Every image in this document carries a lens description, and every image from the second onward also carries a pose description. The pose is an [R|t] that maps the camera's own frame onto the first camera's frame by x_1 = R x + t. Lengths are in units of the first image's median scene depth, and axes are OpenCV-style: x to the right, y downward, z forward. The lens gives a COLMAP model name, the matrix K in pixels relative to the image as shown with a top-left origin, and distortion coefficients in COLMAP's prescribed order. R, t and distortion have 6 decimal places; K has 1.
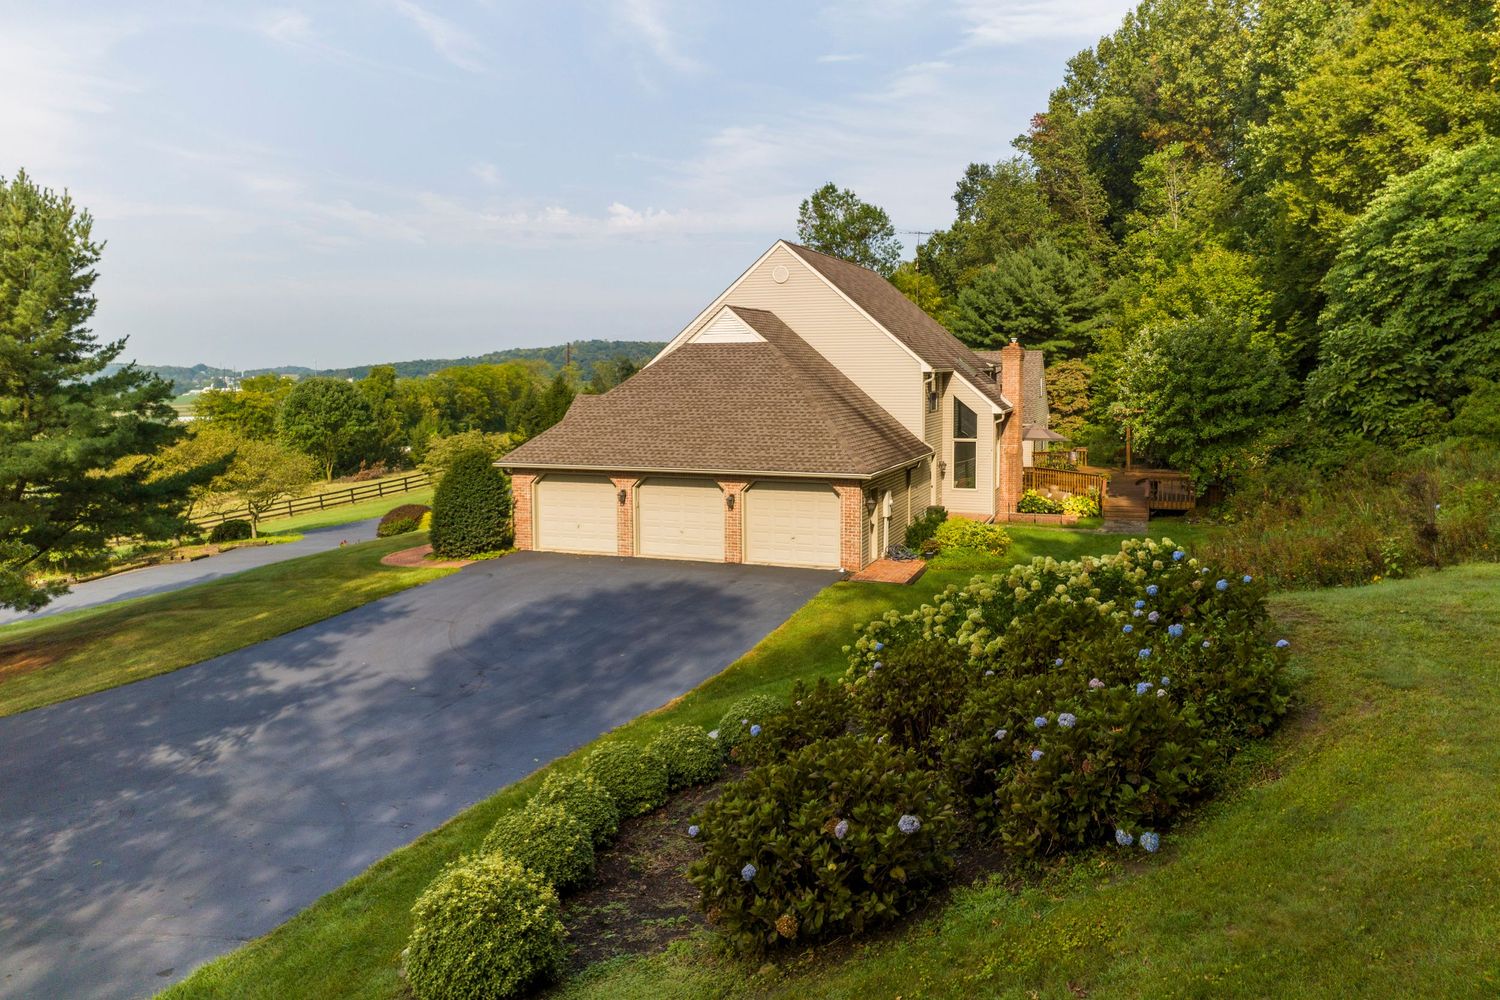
lens RADIAL K [[1081.6, 0, 750.6], [0, 1081.6, 438.6], [0, 0, 1]] dist [-0.037317, 0.000734]
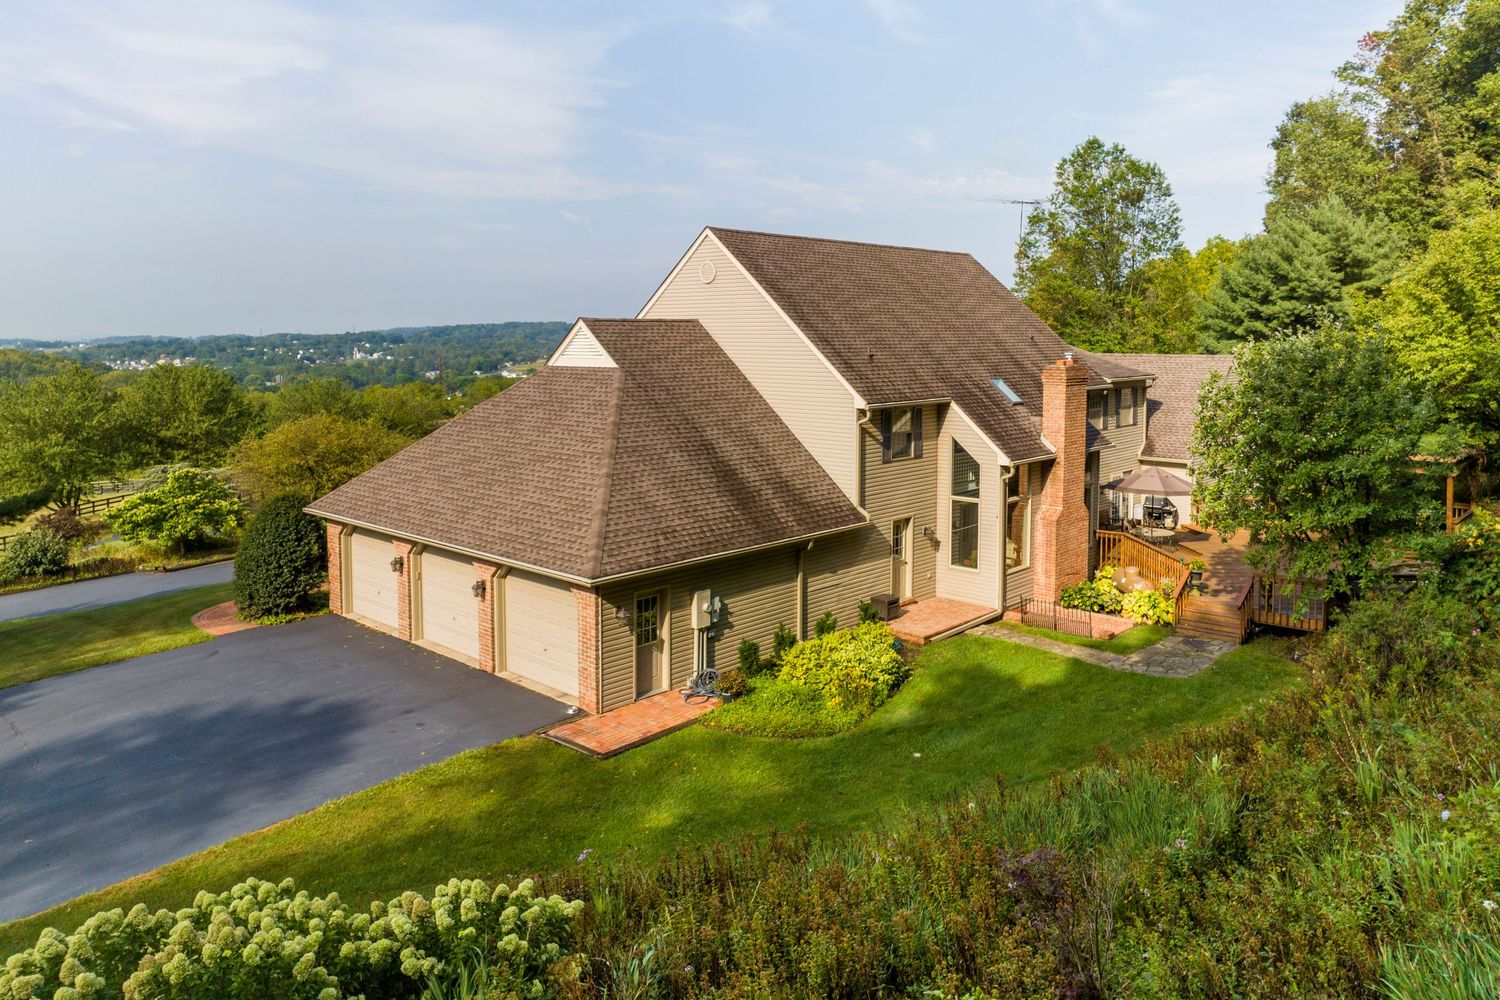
lens RADIAL K [[1068.3, 0, 775.7], [0, 1068.3, 381.0], [0, 0, 1]] dist [-0.039927, -0.000027]
pose [[0.927850, 0.022785, -0.372256, 0.335954], [-0.028868, 0.999525, -0.010773, -0.063950], [0.371833, 0.020742, 0.928068, 0.299706]]
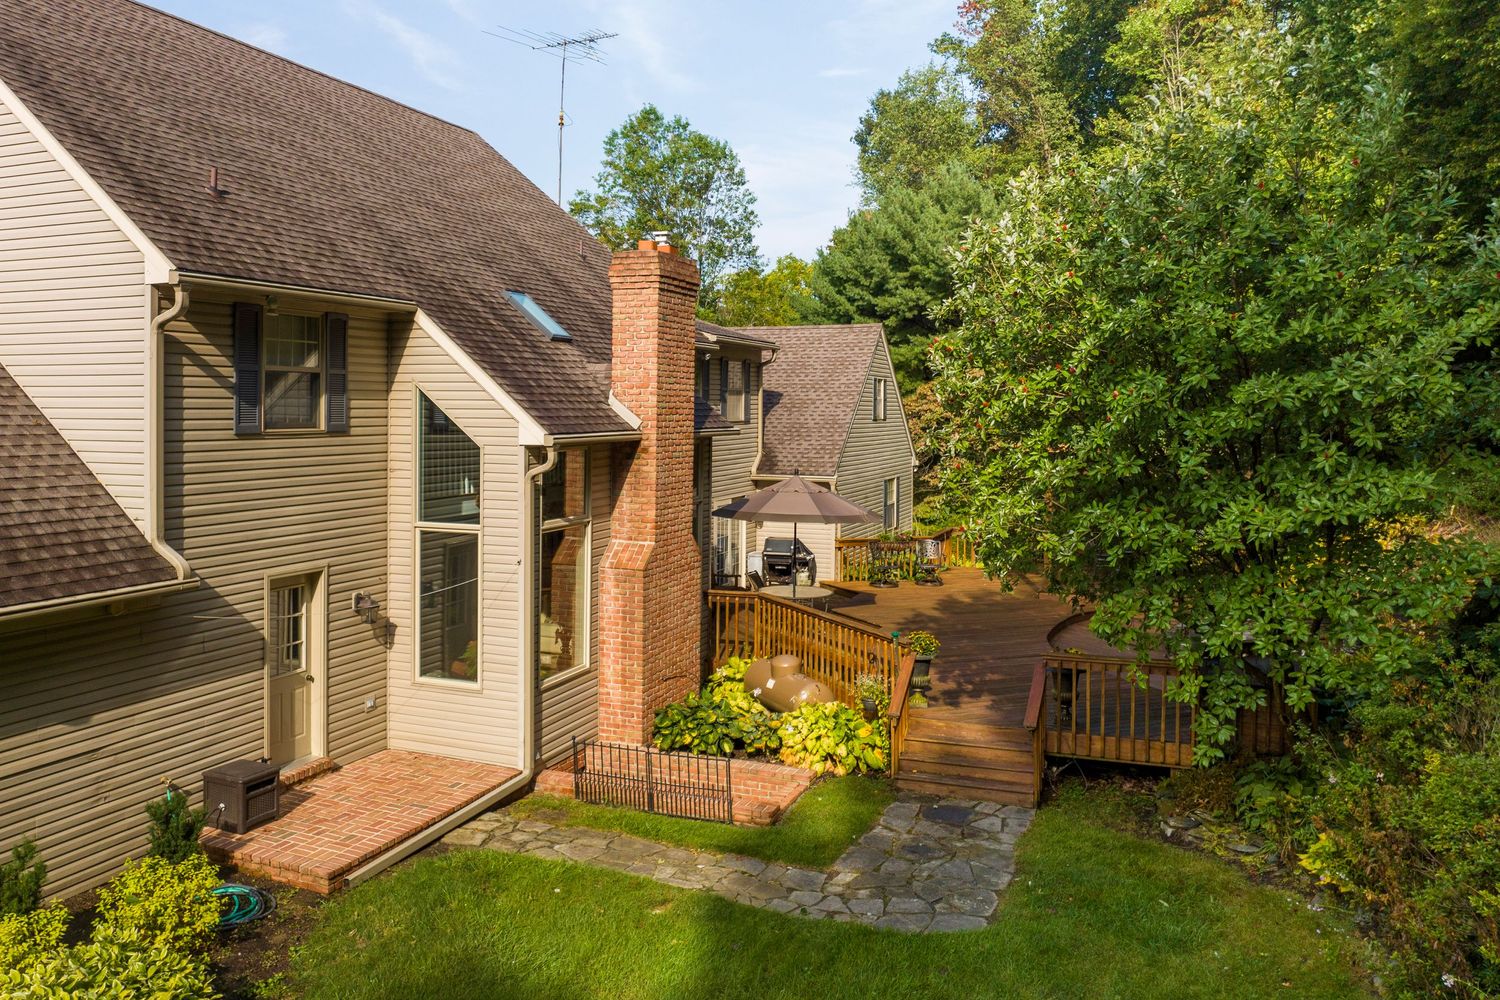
lens RADIAL K [[1155.2, 0, 680.2], [0, 1155.2, 438.8], [0, 0, 1]] dist [-0.023945, -0.004953]
pose [[0.998642, 0.012002, -0.050695, 0.278636], [-0.014001, 0.999131, -0.039248, -0.012175], [0.050180, 0.039905, 0.997943, 0.653674]]
